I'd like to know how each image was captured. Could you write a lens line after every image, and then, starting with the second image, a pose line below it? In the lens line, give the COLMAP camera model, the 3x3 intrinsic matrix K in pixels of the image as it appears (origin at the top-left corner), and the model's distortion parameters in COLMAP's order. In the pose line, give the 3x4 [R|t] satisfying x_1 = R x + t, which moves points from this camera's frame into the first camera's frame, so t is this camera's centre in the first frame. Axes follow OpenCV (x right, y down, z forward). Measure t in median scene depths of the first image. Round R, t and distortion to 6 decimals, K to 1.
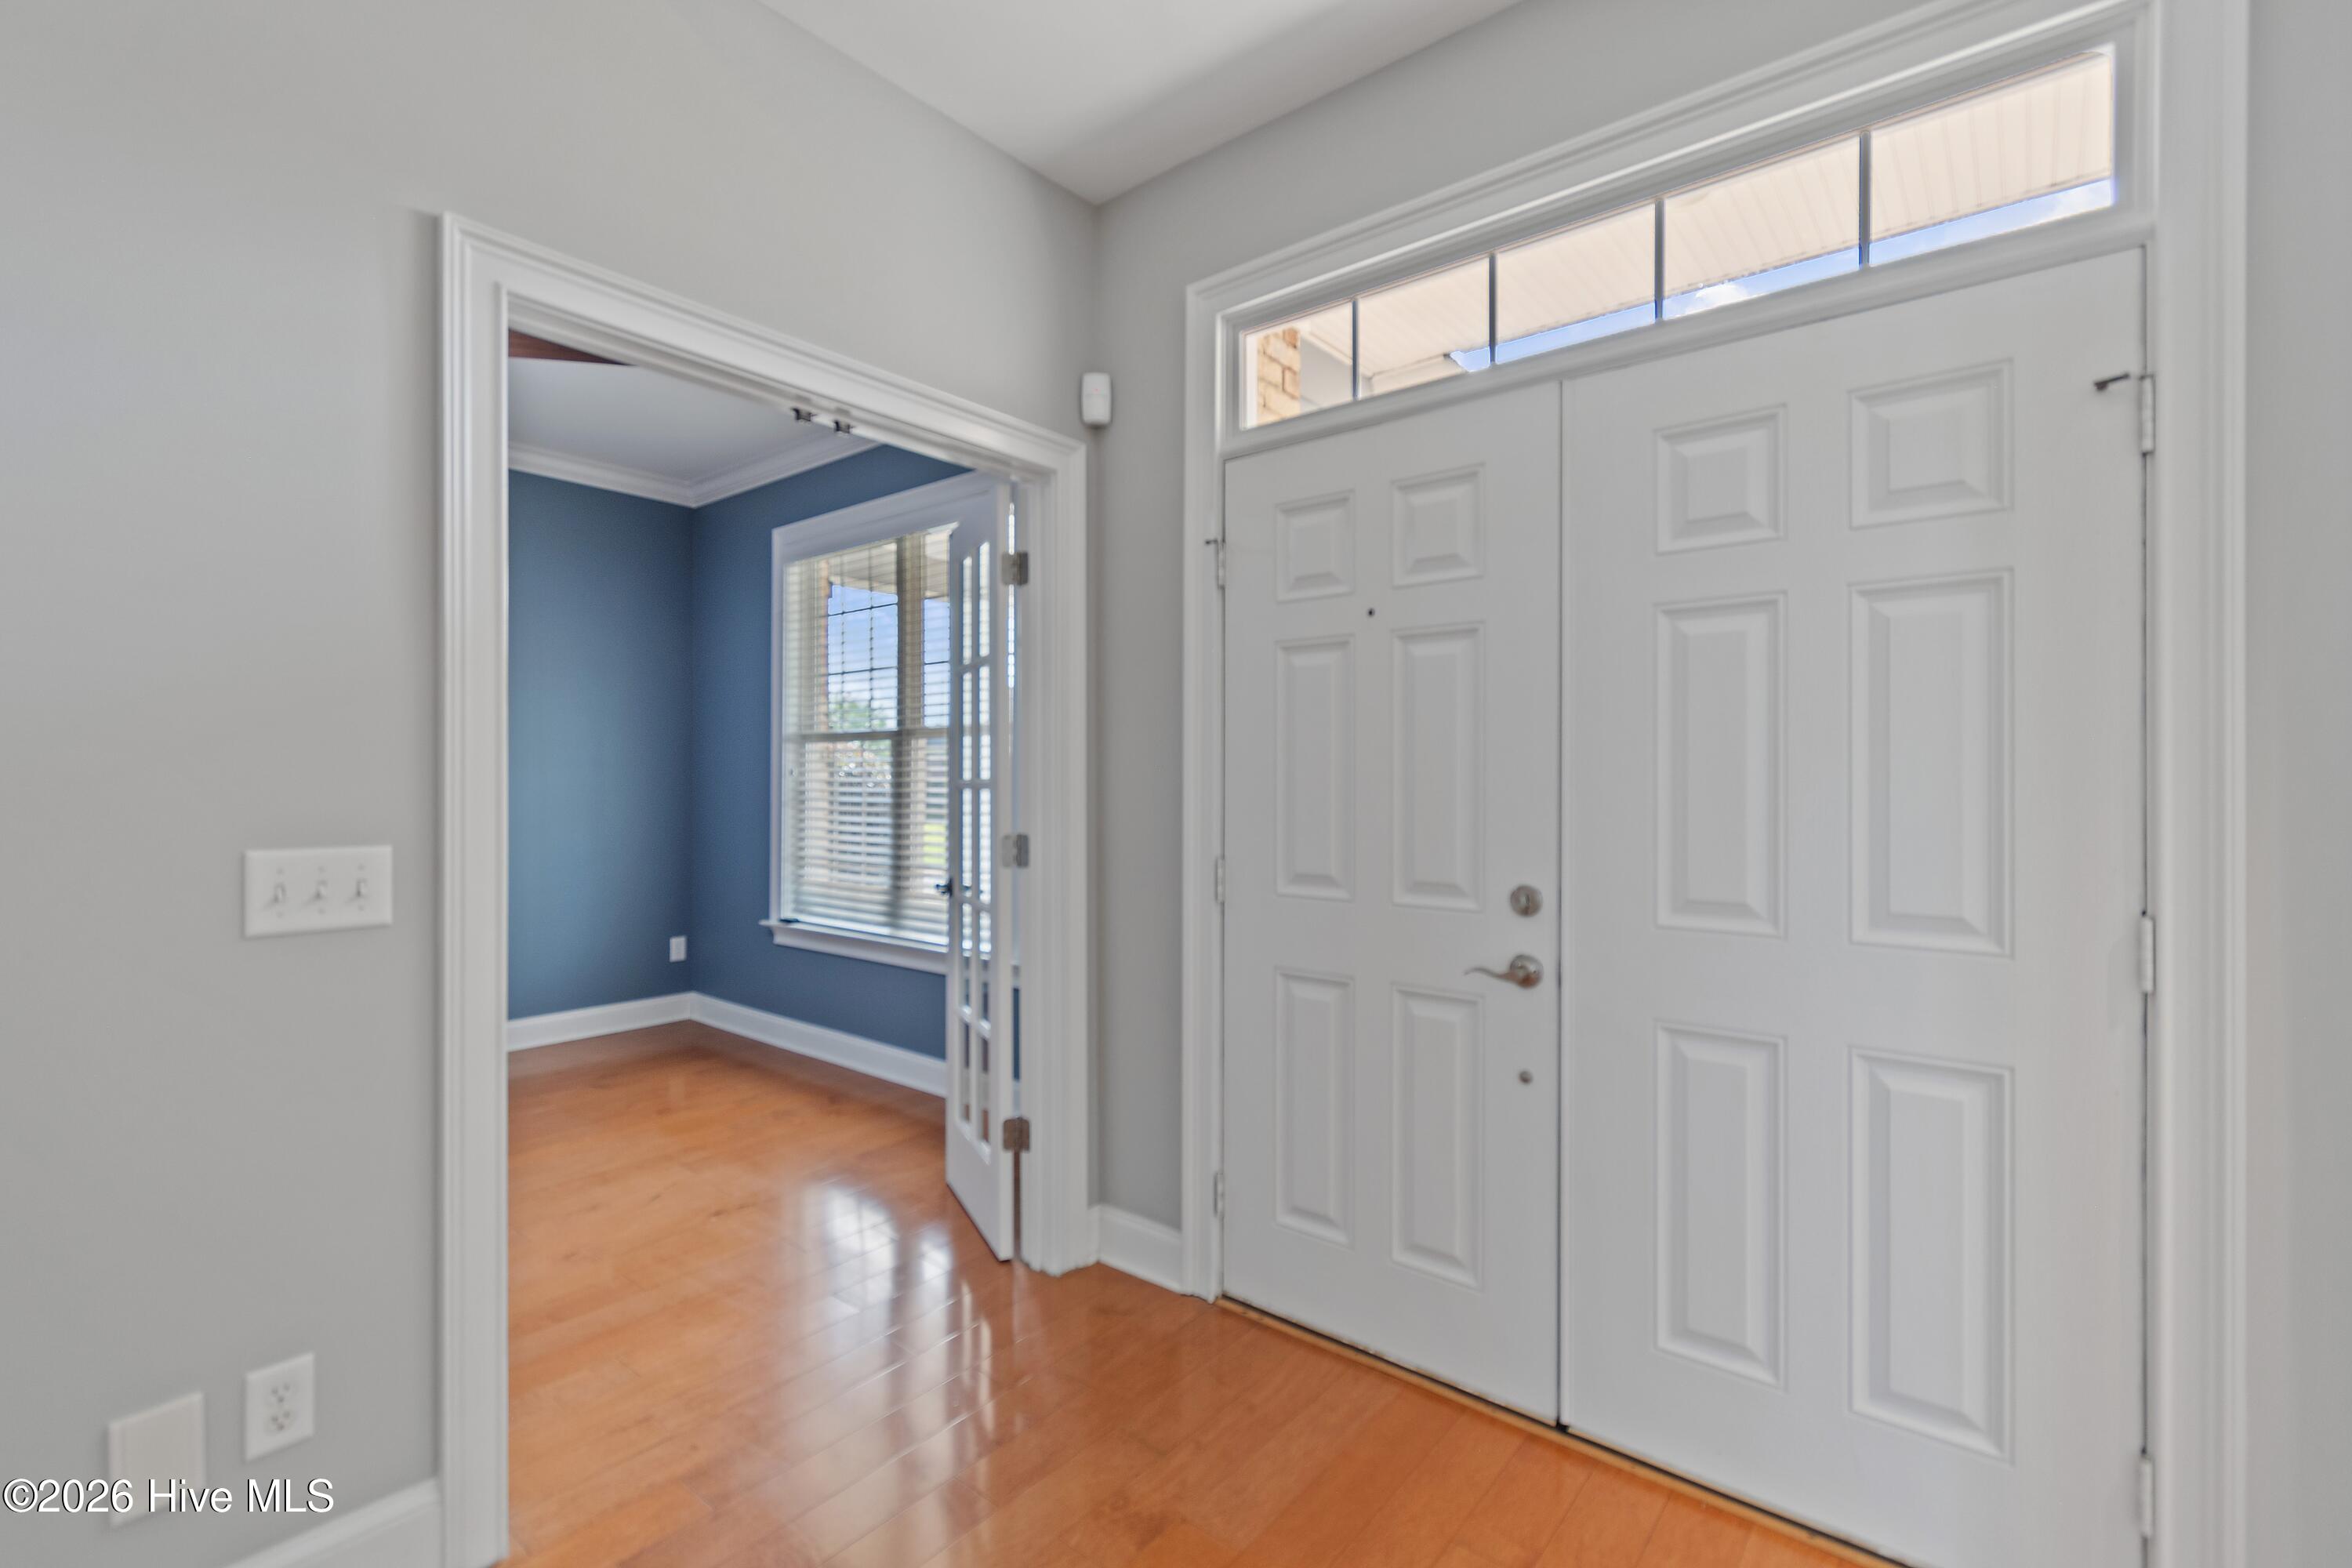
lens RADIAL K [[1034.3, 0, 1177.6], [0, 1034.3, 776.6], [0, 0, 1]] dist [0.002262, 0.000074]
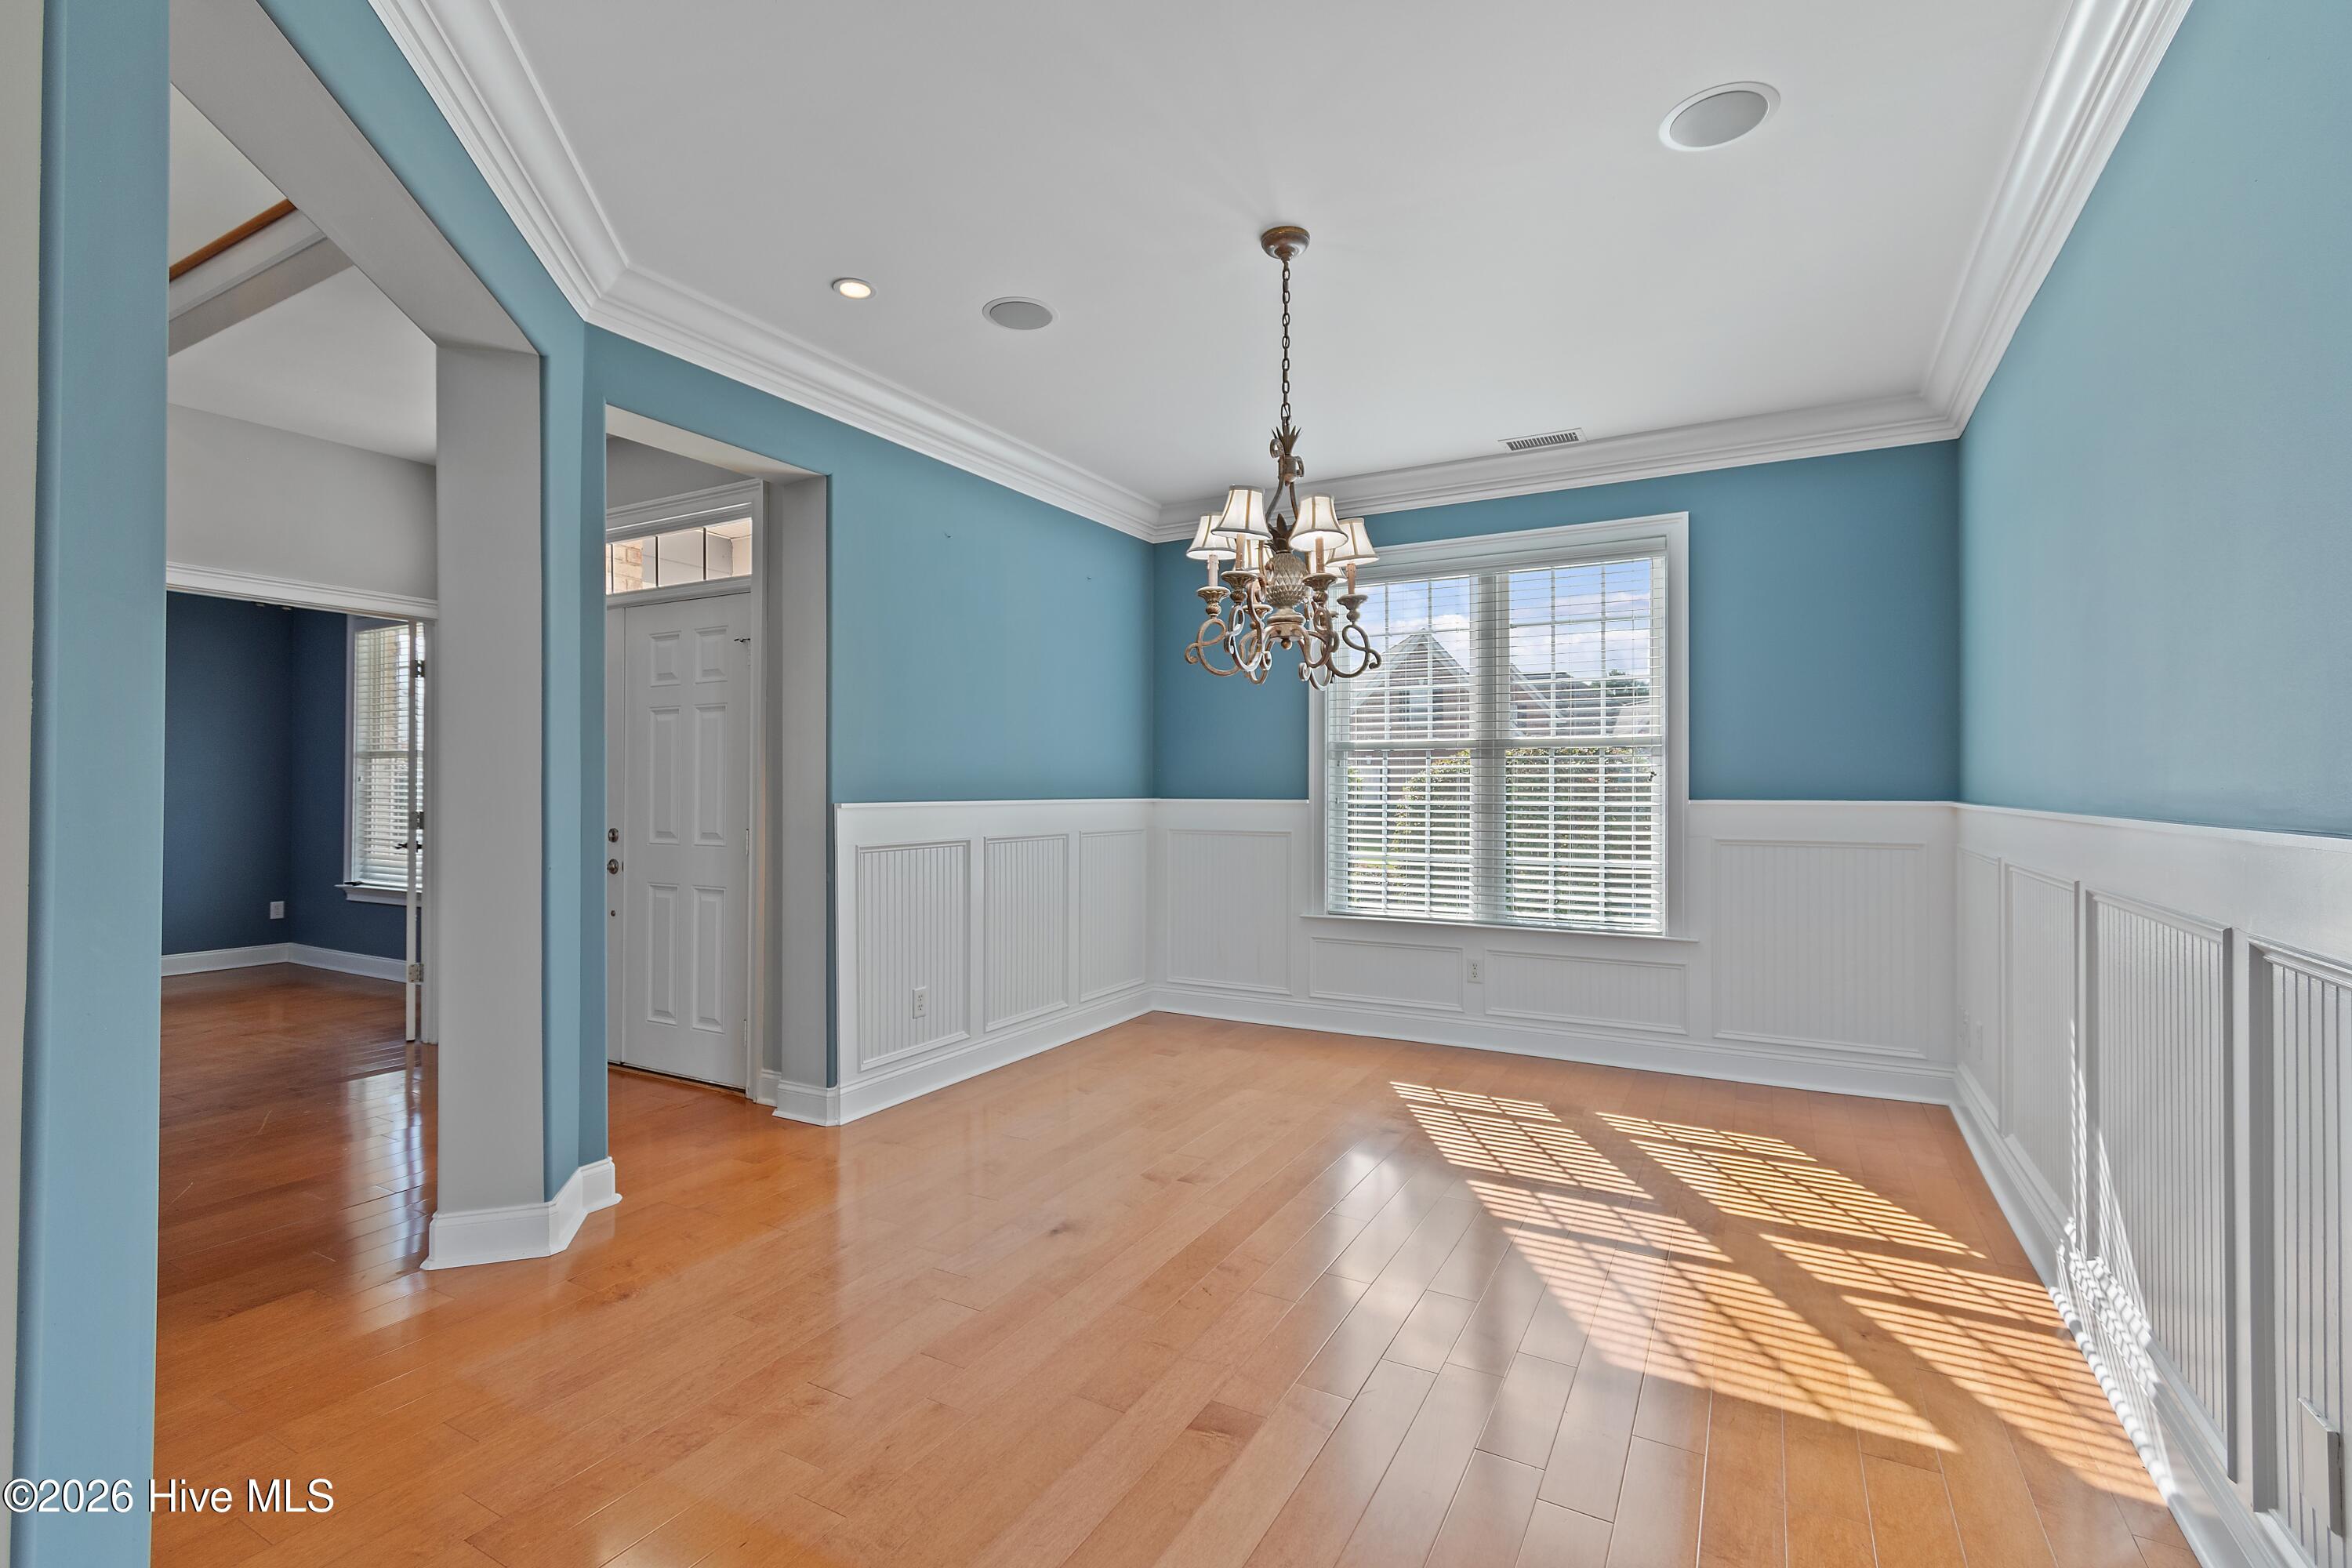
lens RADIAL K [[1034.3, 0, 1180.1], [0, 1034.3, 786.9], [0, 0, 1]] dist [0.002262, 0.000074]
pose [[0.982960, 0.001234, 0.183818, 0.470039], [-0.001184, 0.999999, -0.000382, 0.005742], [-0.183818, 0.000158, 0.982960, -0.600338]]
